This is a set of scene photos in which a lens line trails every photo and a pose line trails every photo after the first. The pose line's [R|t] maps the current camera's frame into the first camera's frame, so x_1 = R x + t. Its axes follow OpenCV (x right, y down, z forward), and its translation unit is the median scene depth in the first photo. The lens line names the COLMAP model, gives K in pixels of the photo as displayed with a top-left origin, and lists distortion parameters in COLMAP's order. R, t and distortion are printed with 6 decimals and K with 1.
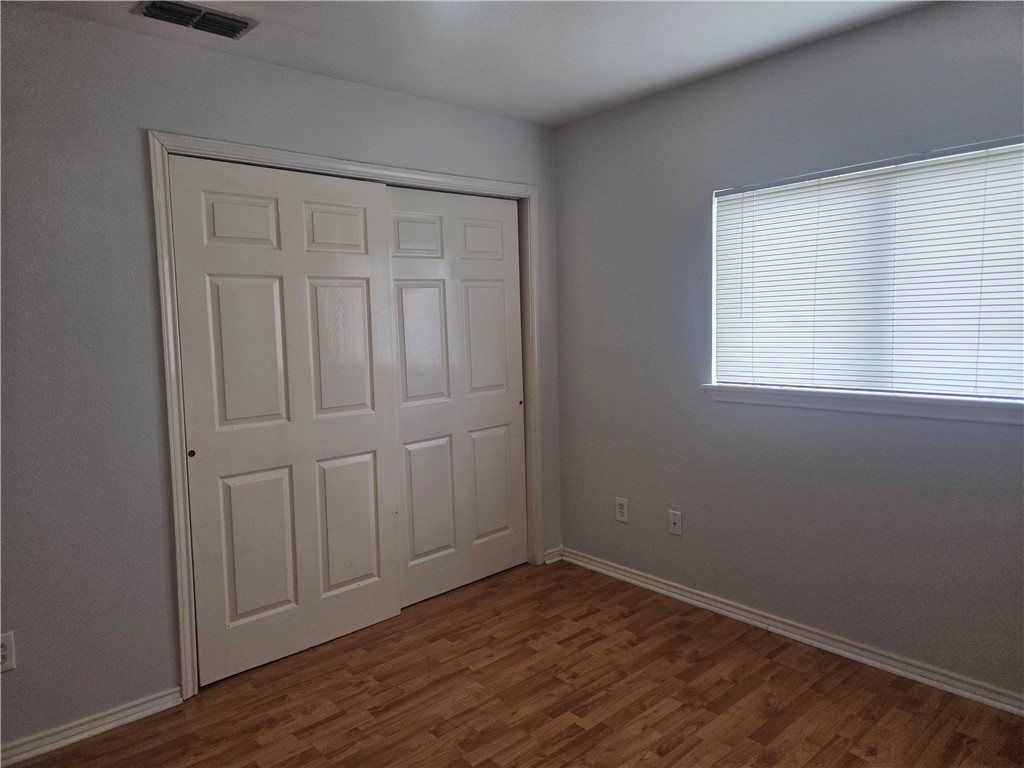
lens RADIAL K [[691.2, 0, 511.6], [0, 691.2, 375.0], [0, 0, 1]] dist [0.066261, -0.019476]
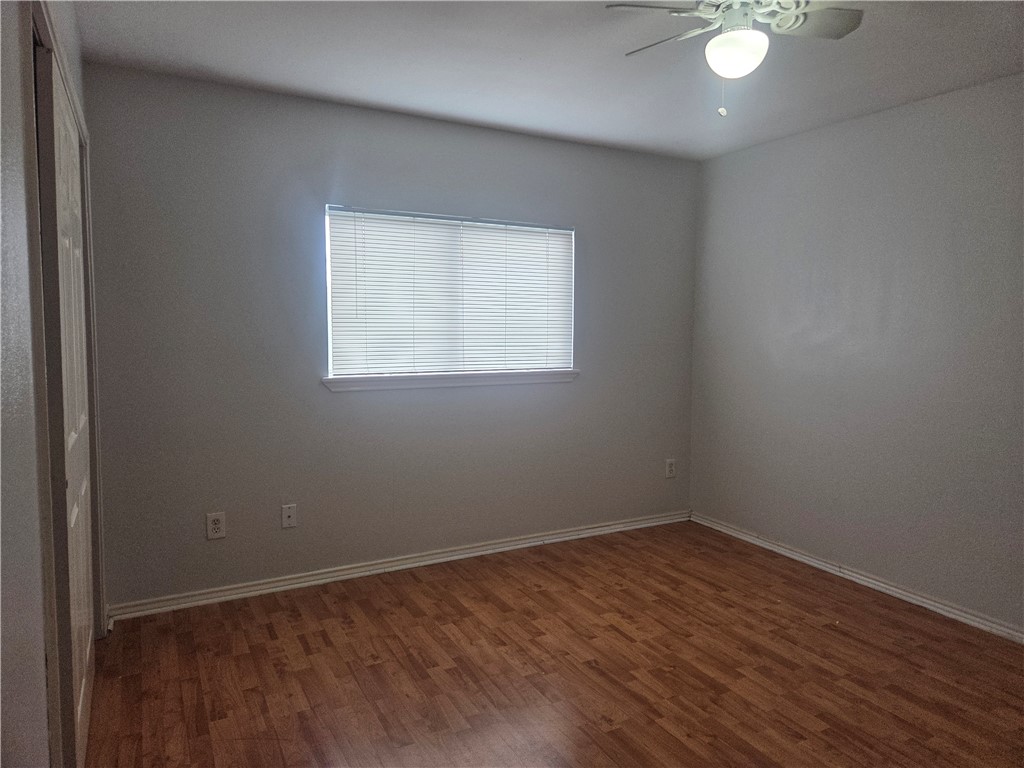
lens RADIAL K [[691.2, 0, 510.4], [0, 691.2, 379.4], [0, 0, 1]] dist [0.066261, -0.019476]
pose [[0.232697, -0.044660, 0.971523, -0.765463], [0.069595, 0.997149, 0.029169, 0.004822], [-0.970056, 0.060826, 0.235142, 0.485219]]
